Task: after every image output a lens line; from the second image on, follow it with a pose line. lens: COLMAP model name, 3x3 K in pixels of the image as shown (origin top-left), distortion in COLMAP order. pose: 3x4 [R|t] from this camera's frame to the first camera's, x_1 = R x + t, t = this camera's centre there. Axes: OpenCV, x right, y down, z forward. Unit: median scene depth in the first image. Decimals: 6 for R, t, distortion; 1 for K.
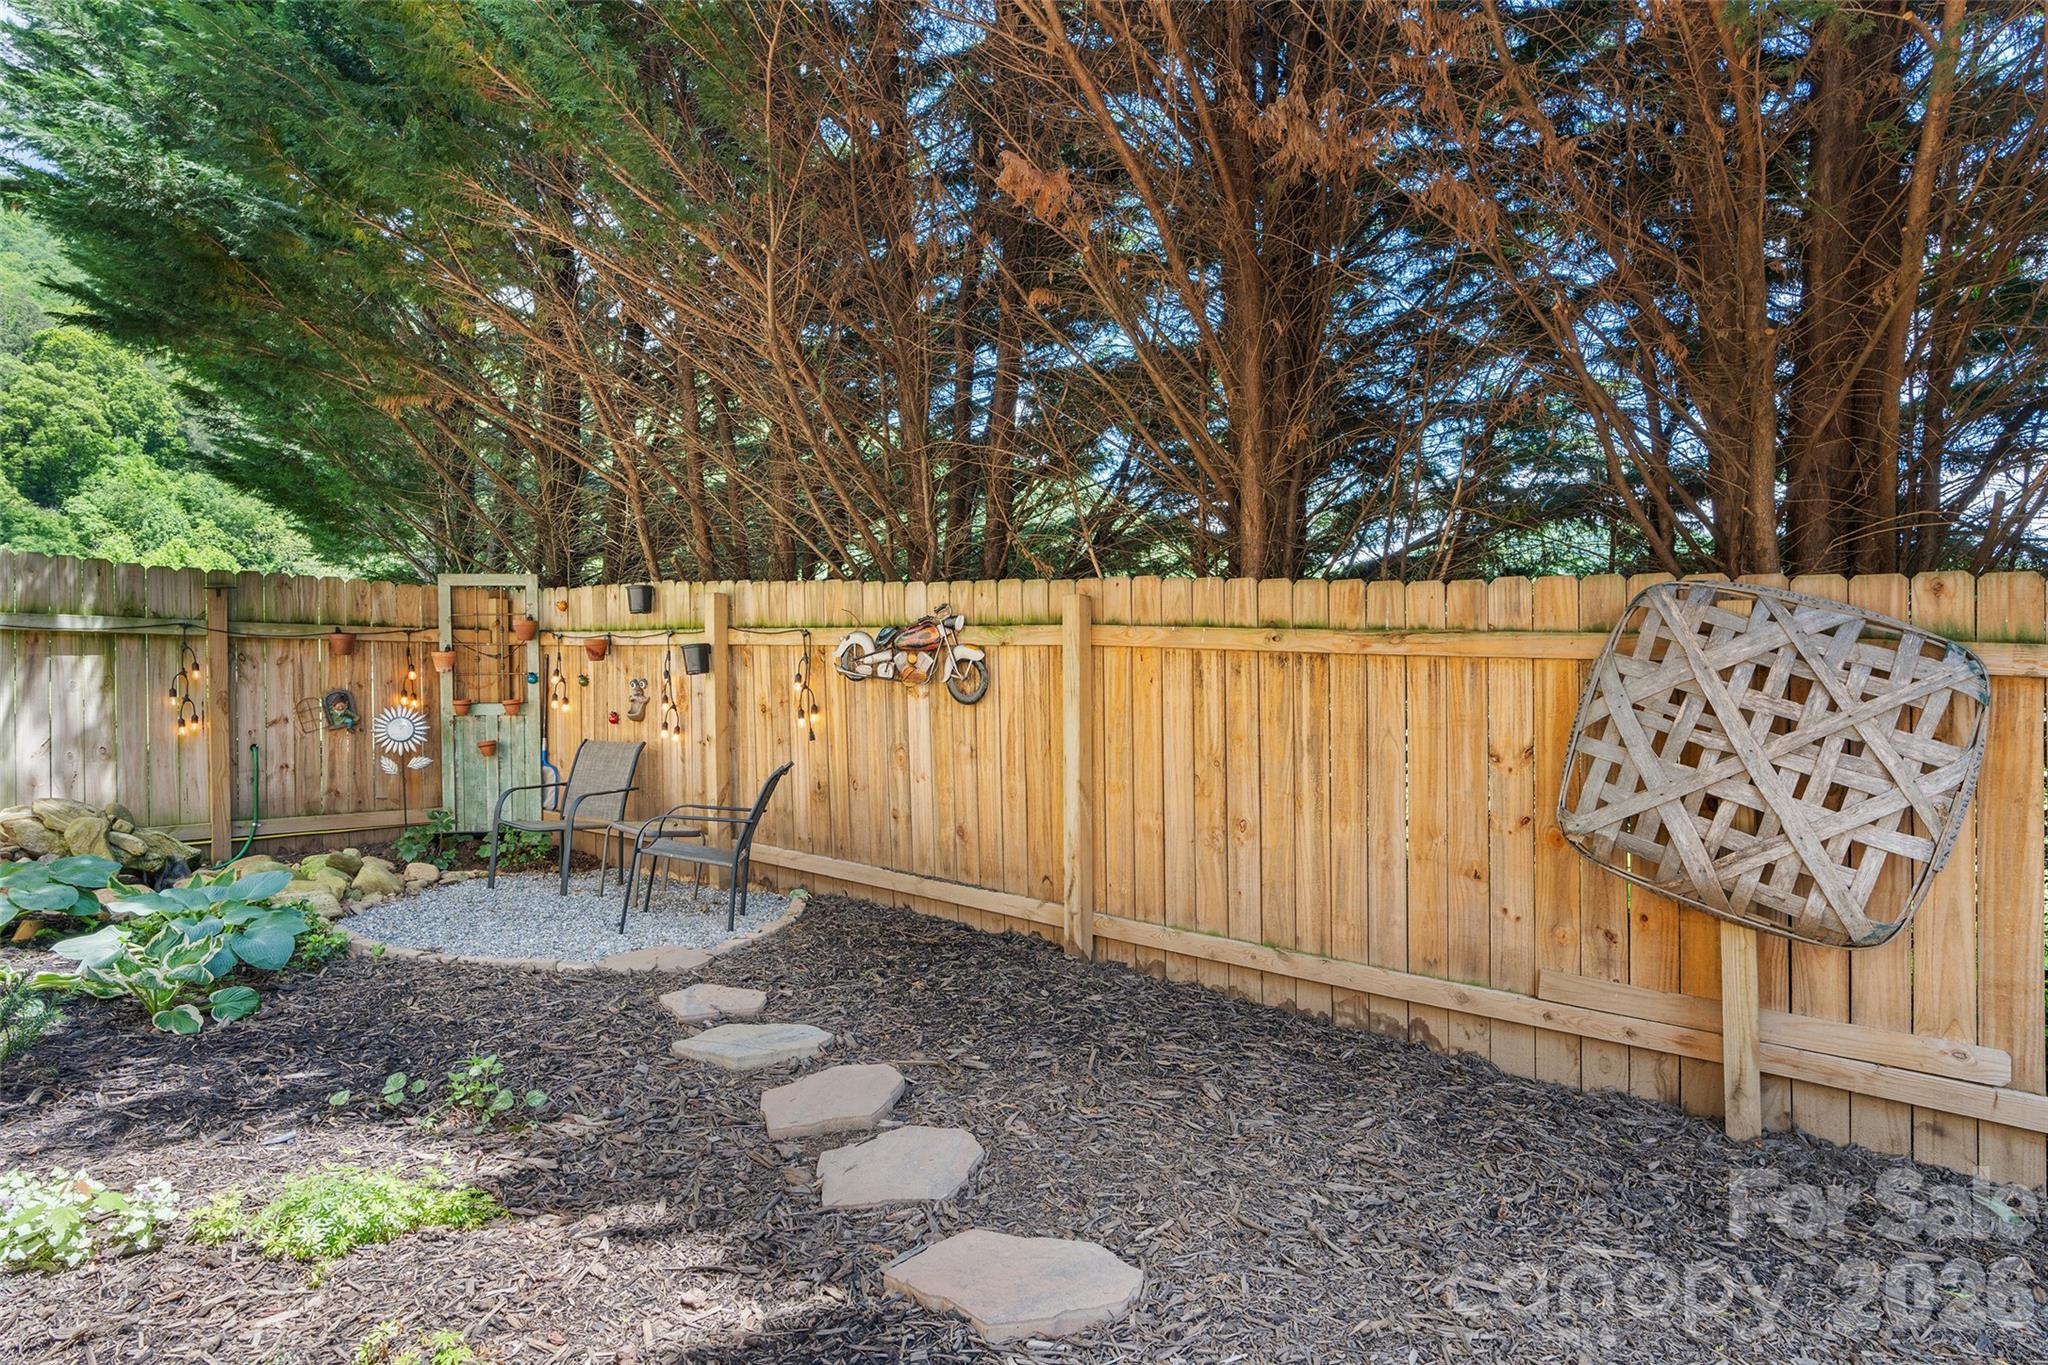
lens RADIAL K [[1122.0, 0, 1024.0], [0, 1122.0, 693.4], [0, 0, 1]] dist [-0.001154, -0.000007]
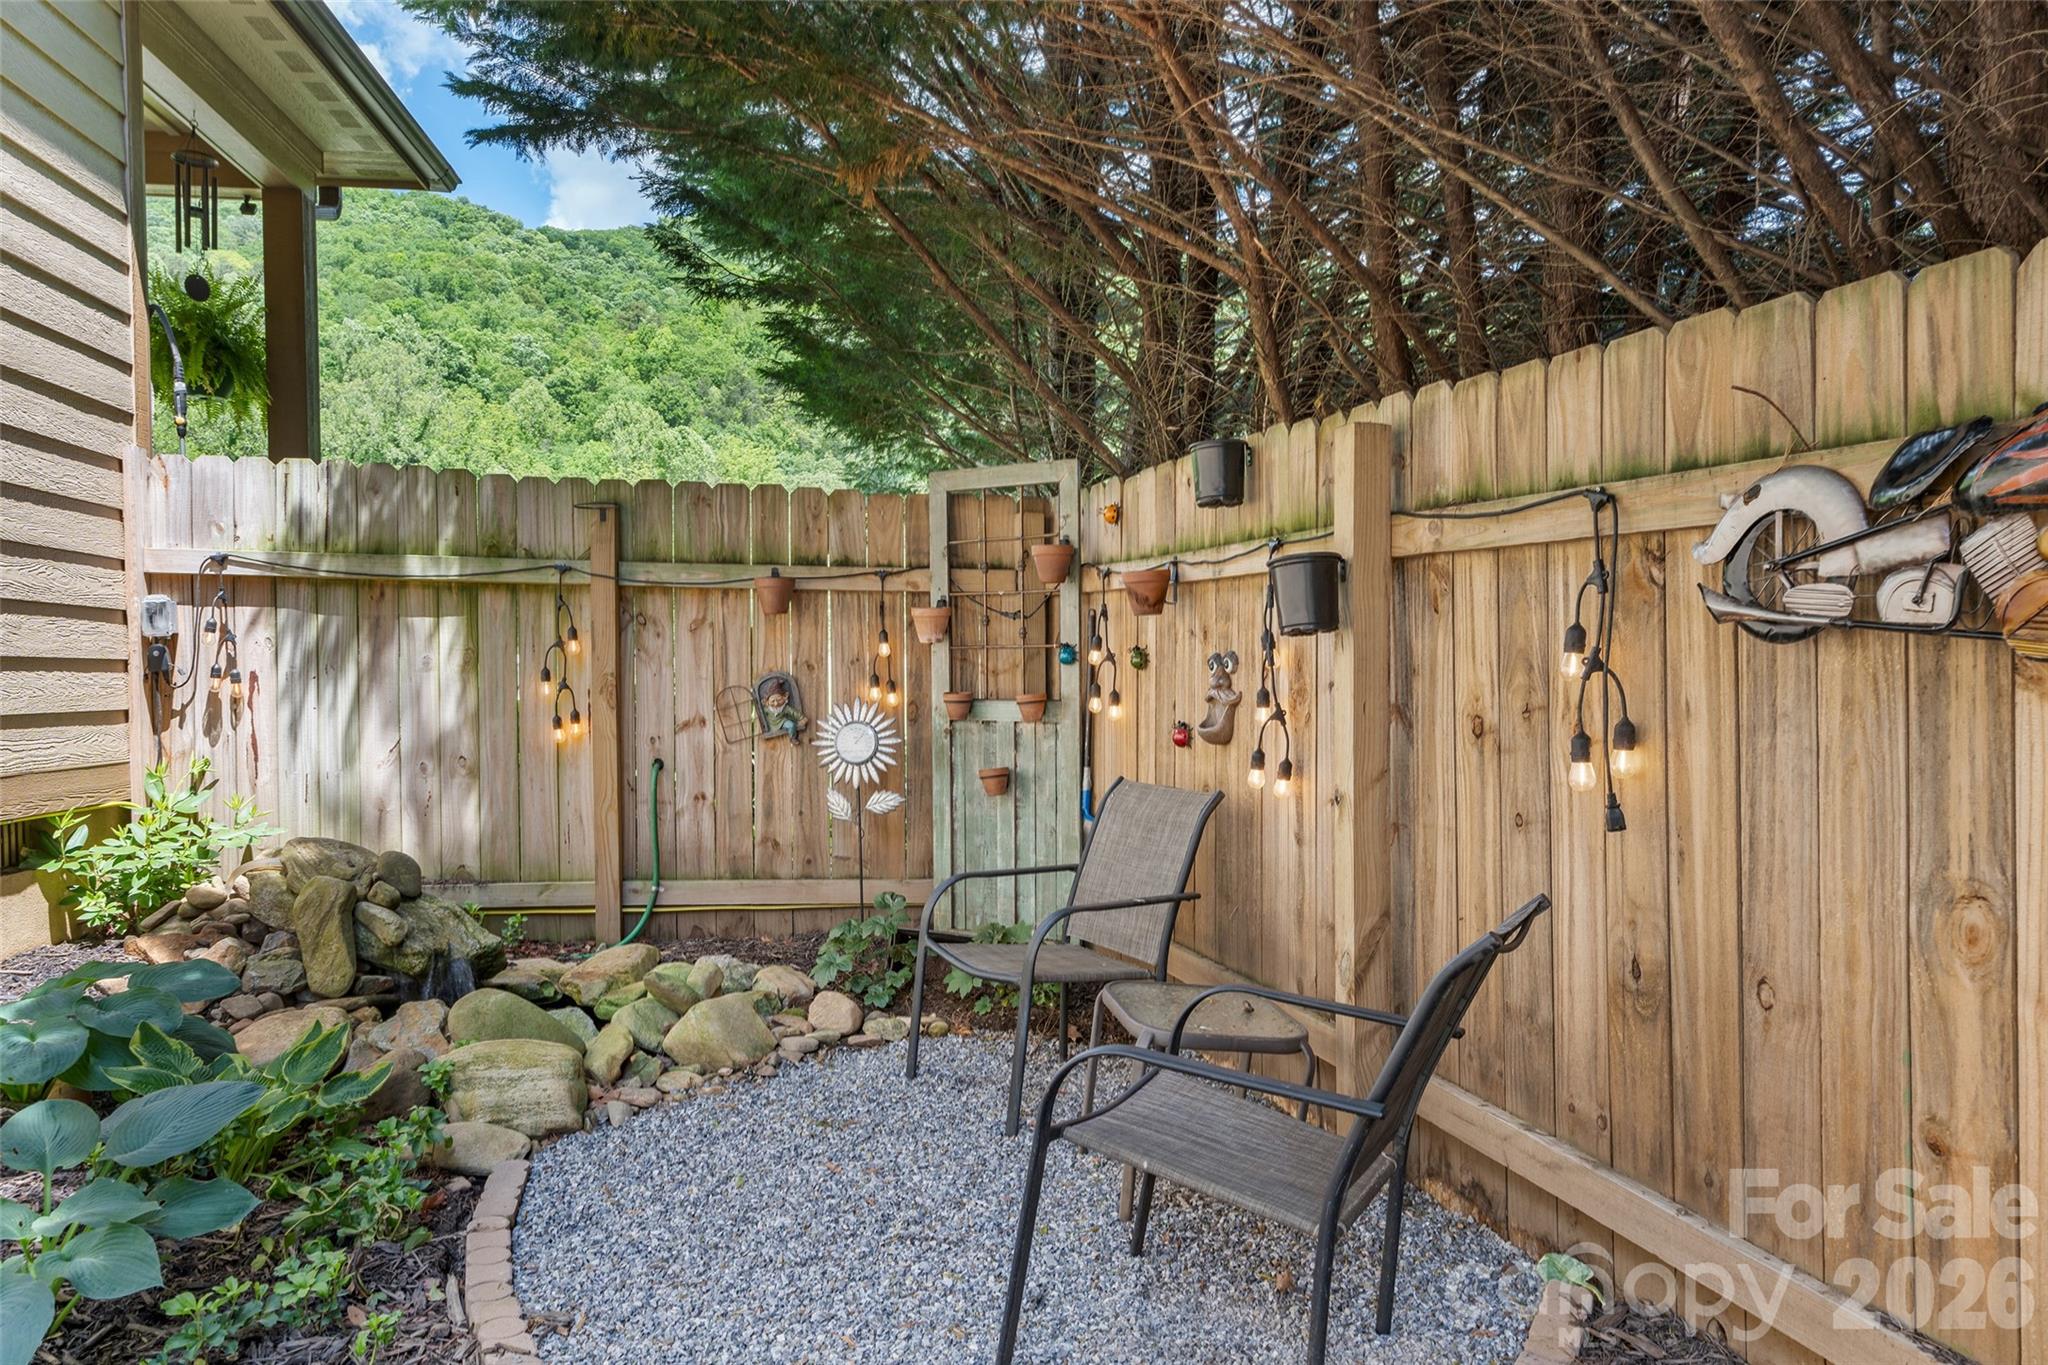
lens RADIAL K [[1348.1, 0, 1015.7], [0, 1348.1, 713.7], [0, 0, 1]] dist [-0.005065, 0.002733]
pose [[0.810980, 0.022538, -0.584639, -0.093570], [-0.013553, 0.999713, 0.019739, 0.002650], [0.584917, -0.008085, 0.811053, 0.531033]]
